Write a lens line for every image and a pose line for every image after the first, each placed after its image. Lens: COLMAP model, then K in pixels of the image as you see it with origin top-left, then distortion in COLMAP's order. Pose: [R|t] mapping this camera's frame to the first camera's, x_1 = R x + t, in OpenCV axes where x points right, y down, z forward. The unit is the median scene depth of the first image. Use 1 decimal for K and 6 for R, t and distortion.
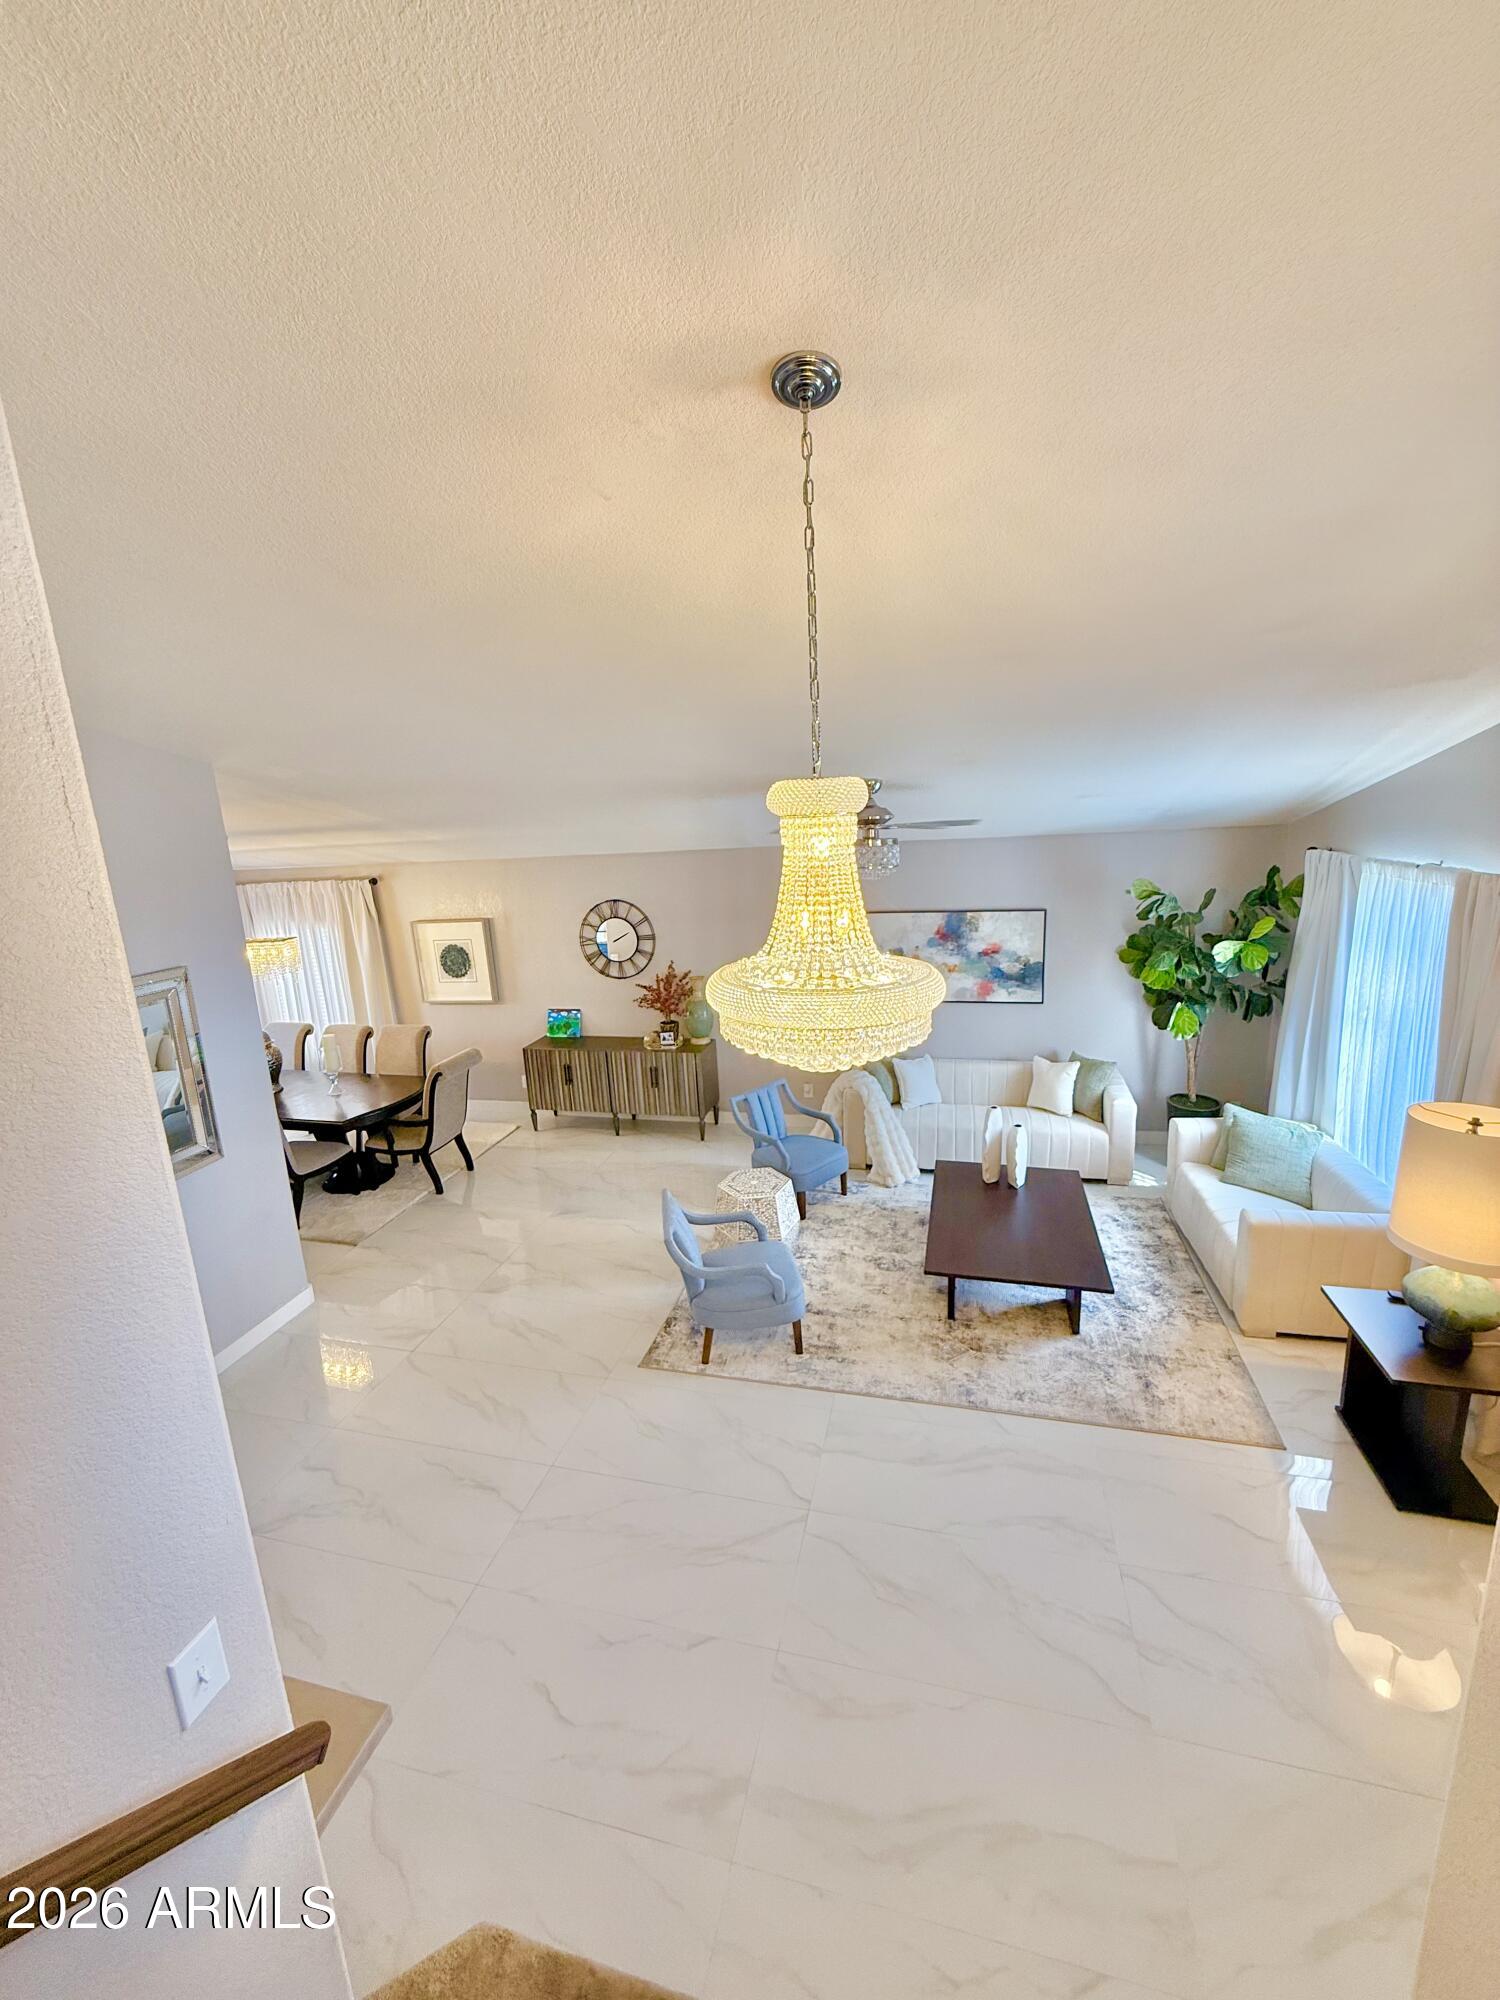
lens RADIAL K [[802.5, 0, 750.3], [0, 802.5, 994.7], [0, 0, 1]] dist [0.000813, 0.000405]
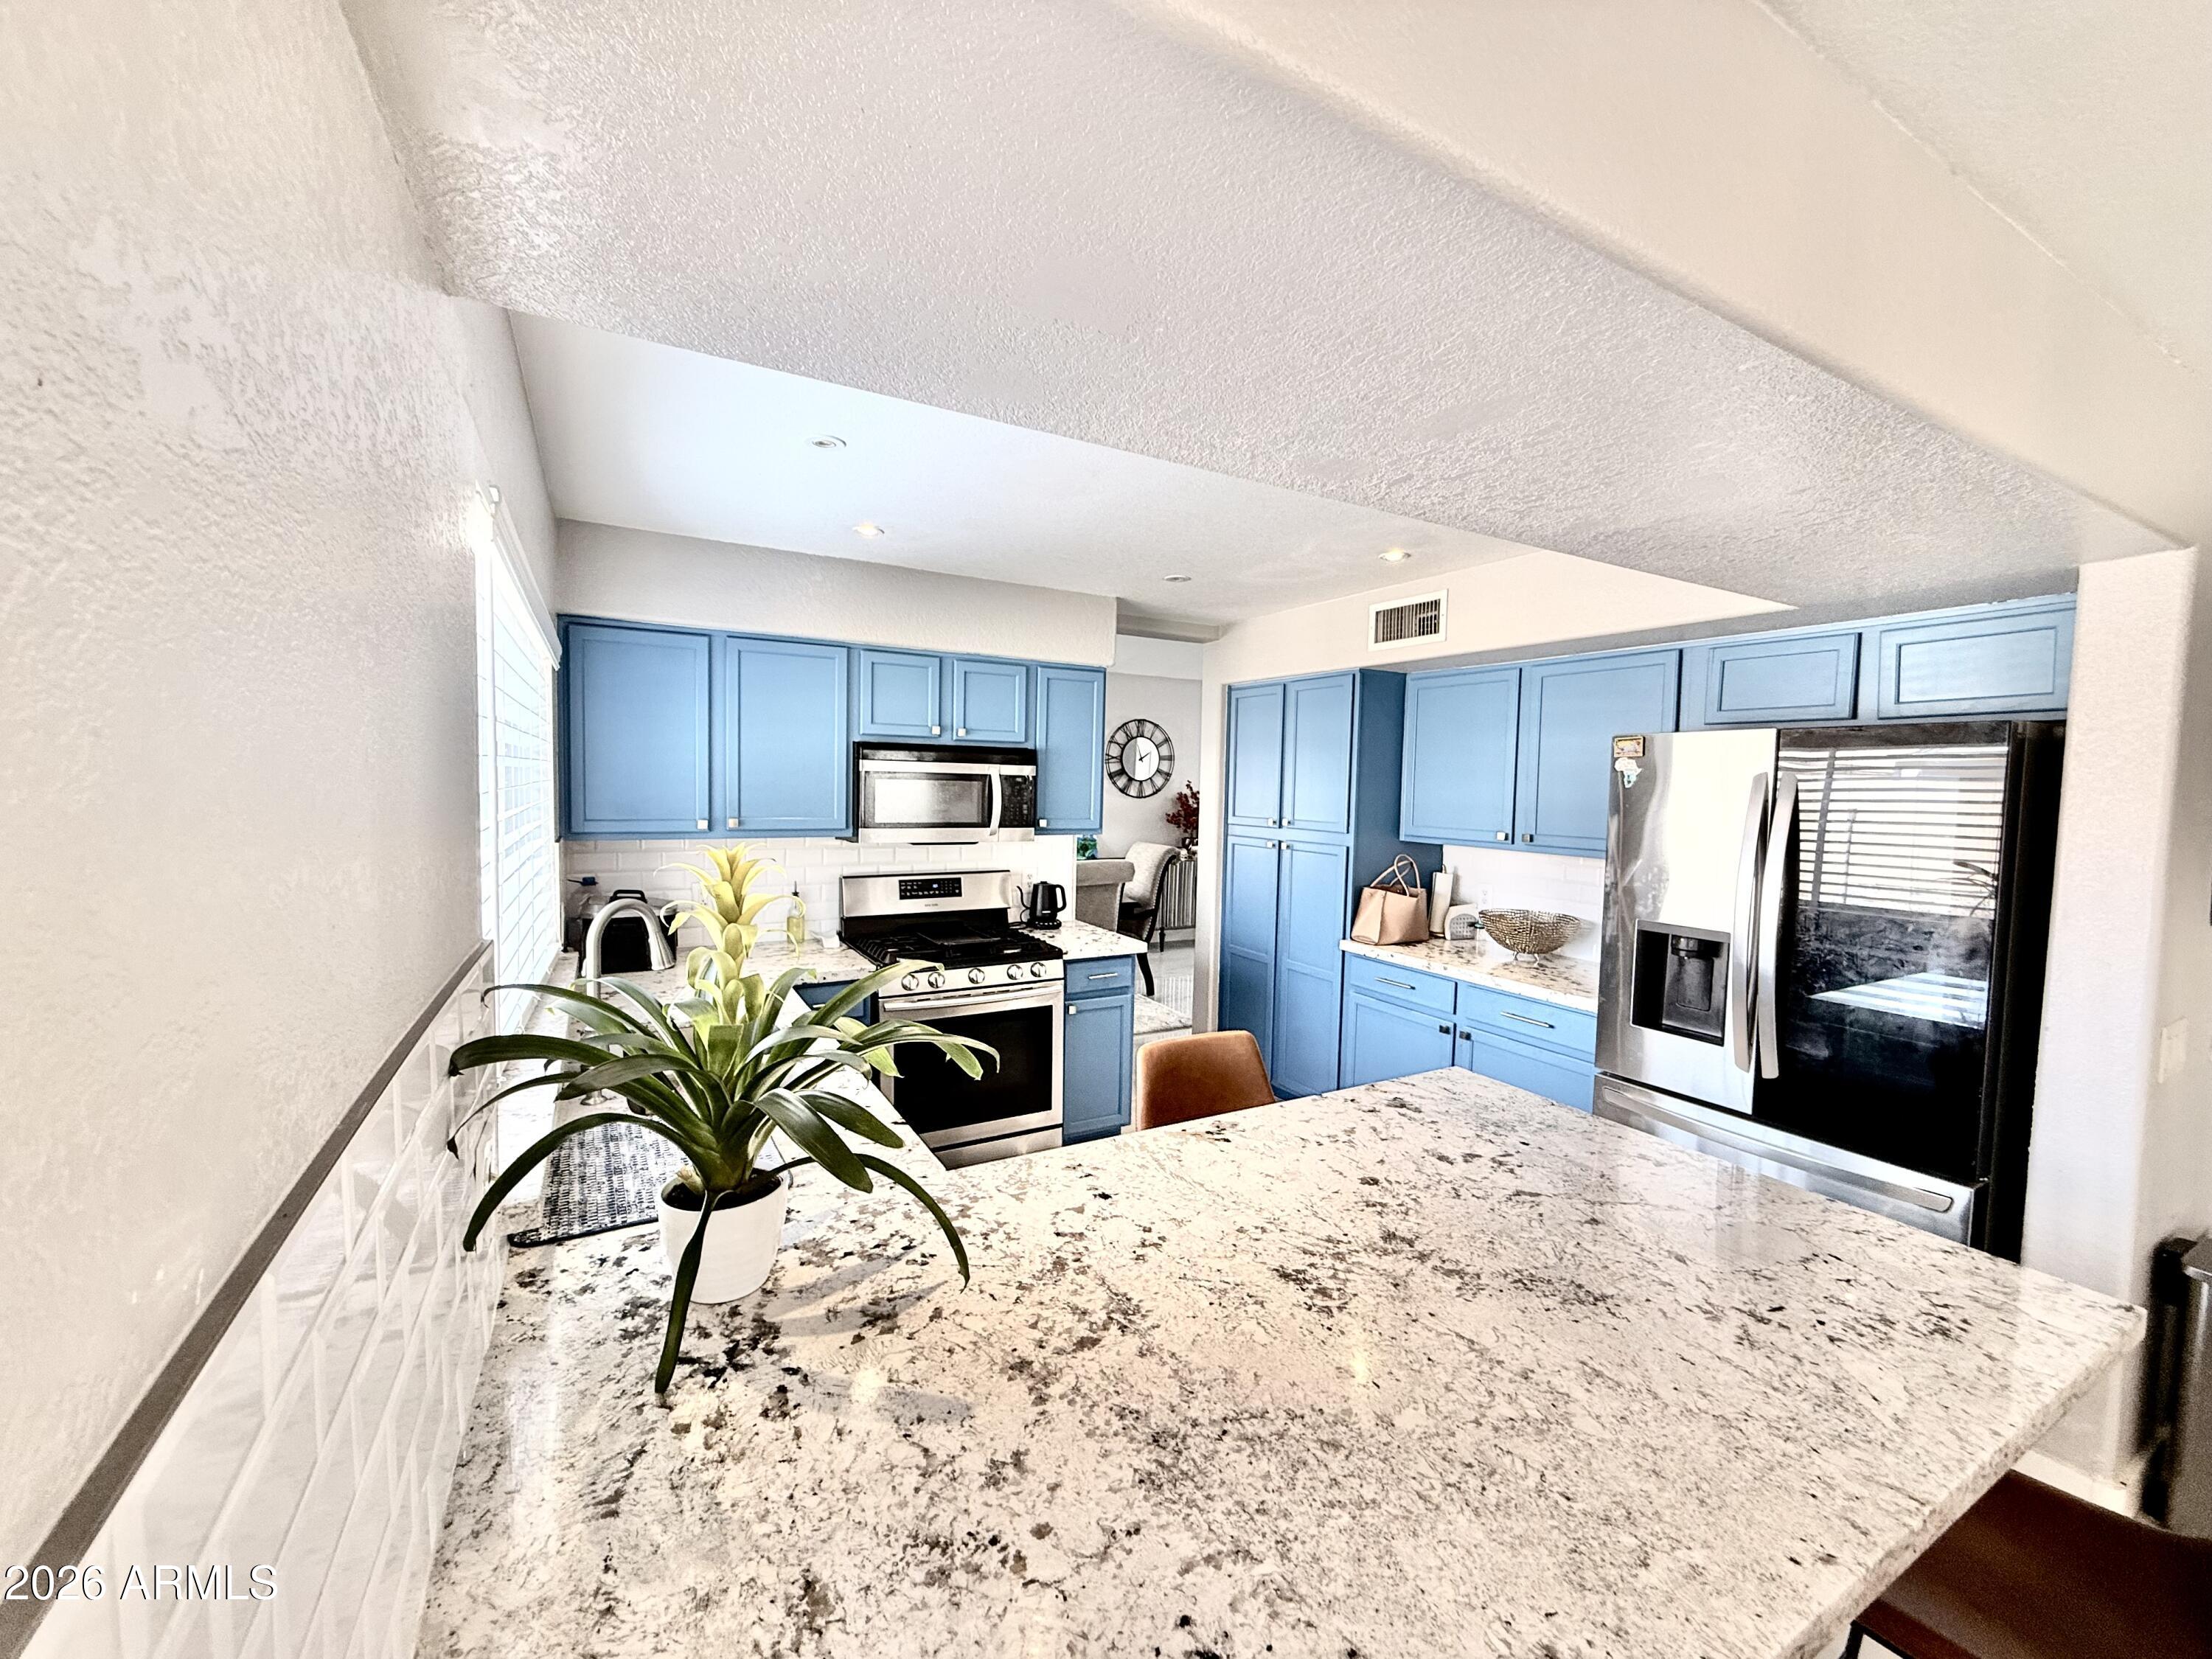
lens RADIAL K [[887.6, 0, 1102.1], [0, 887.6, 835.9], [0, 0, 1]] dist [0.000813, 0.000405]
pose [[0.718259, 0.025212, 0.695319, -1.114276], [0.090379, 0.987495, -0.129168, 0.191677], [-0.689881, 0.155619, 0.706999, 0.290329]]
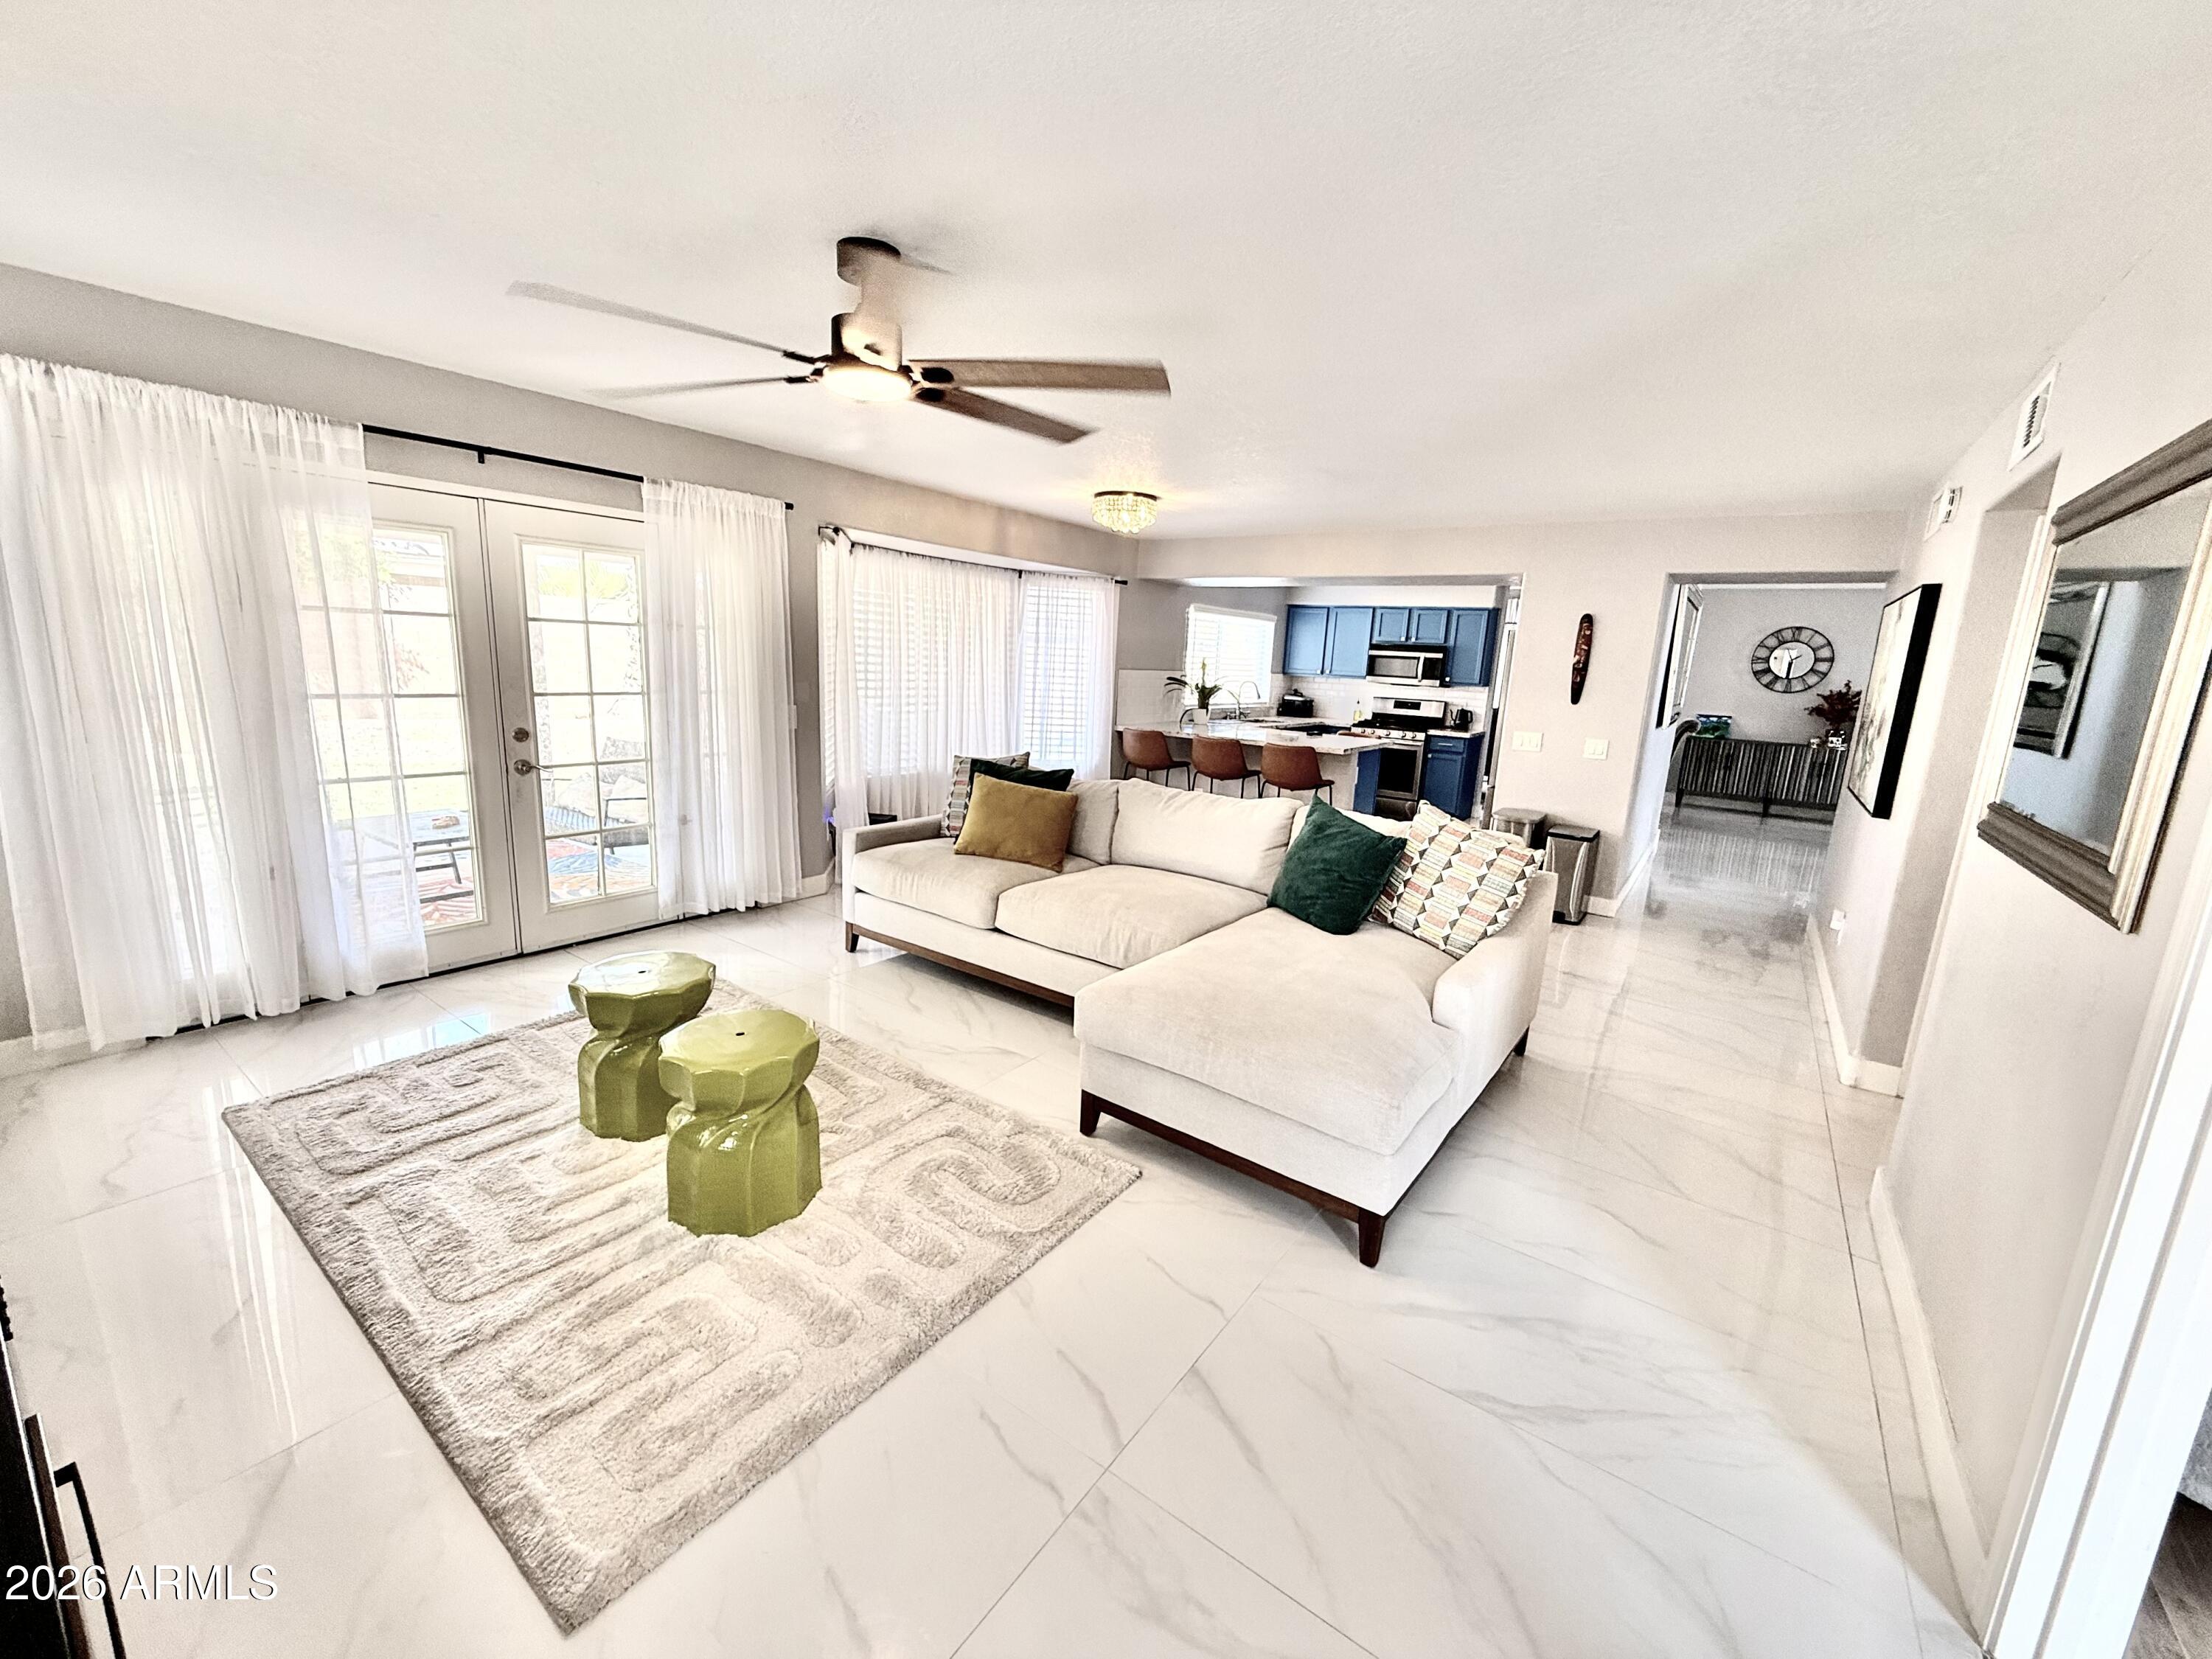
lens RADIAL K [[887.6, 0, 1099.5], [0, 887.6, 837.2], [0, 0, 1]] dist [0.000813, 0.000405]
pose [[0.925459, 0.171035, -0.338041, -0.727318], [-0.176007, 0.984257, 0.016136, 0.411386], [0.335479, 0.044564, 0.940993, -0.702618]]
